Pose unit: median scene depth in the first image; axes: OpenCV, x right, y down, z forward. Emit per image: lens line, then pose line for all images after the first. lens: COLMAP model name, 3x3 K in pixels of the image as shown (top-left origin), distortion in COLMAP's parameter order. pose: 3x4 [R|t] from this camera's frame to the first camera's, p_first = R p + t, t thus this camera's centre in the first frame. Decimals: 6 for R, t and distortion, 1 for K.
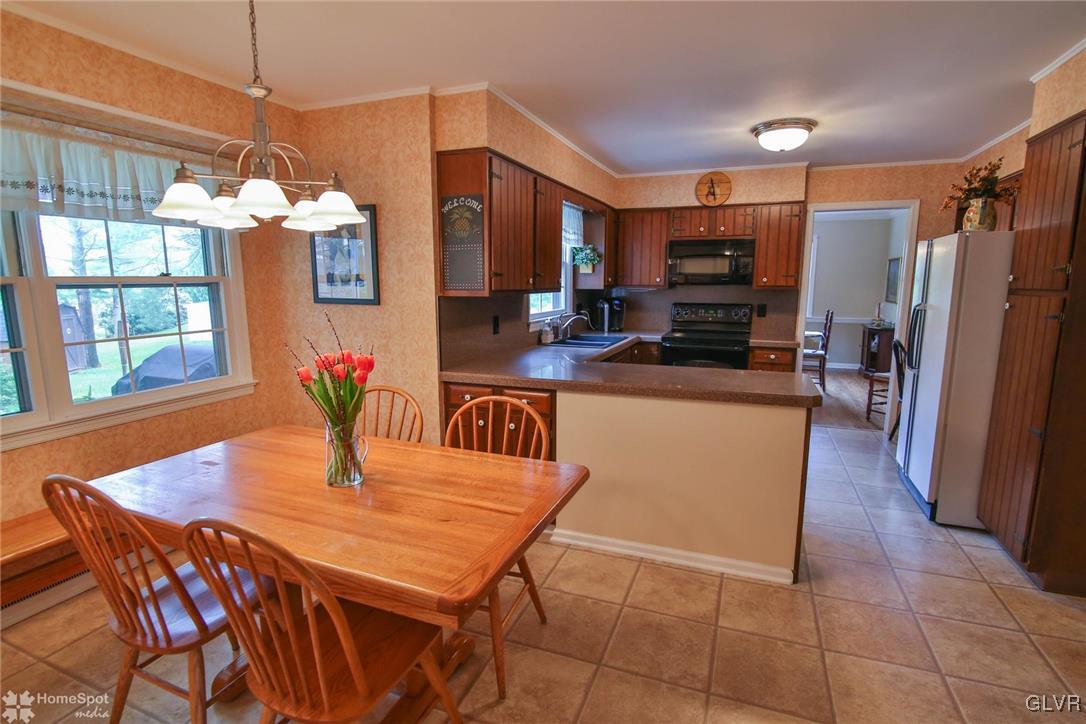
lens RADIAL K [[504.8, 0, 539.5], [0, 504.8, 363.9], [0, 0, 1]] dist [-0.064556, 0.005956]
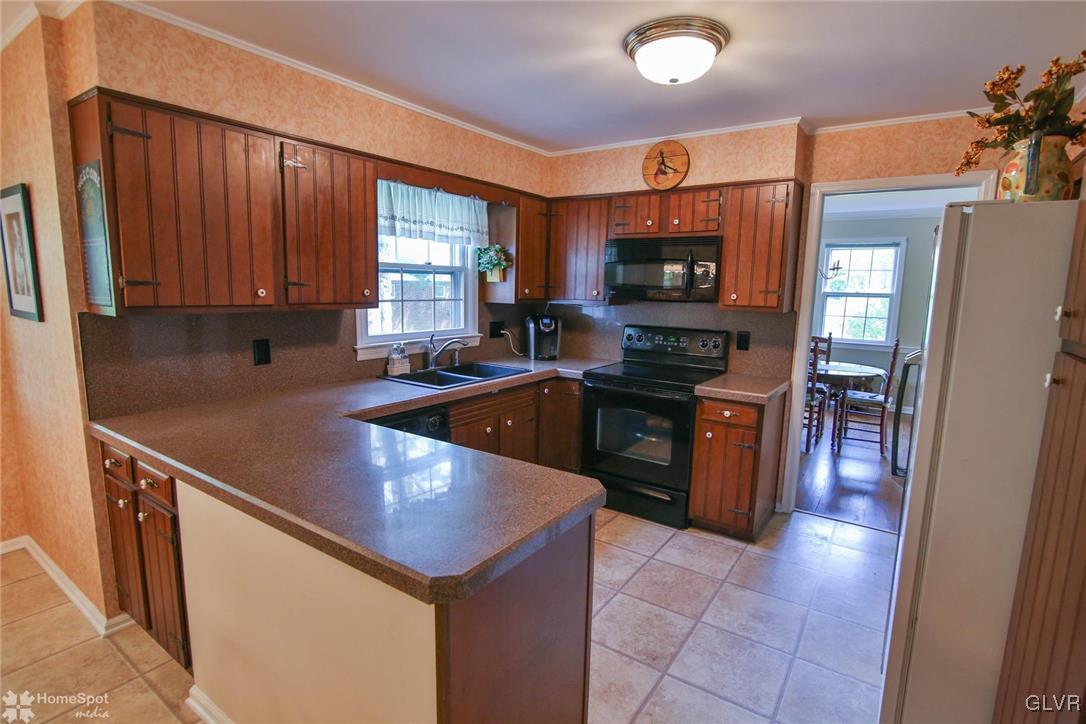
lens RADIAL K [[529.0, 0, 544.9], [0, 529.0, 362.8], [0, 0, 1]] dist [-0.020283, -0.001045]
pose [[0.983744, 0.052020, -0.171877, 0.312031], [-0.055363, 0.998358, -0.014711, -0.052161], [0.170829, 0.023988, 0.985009, 0.237566]]
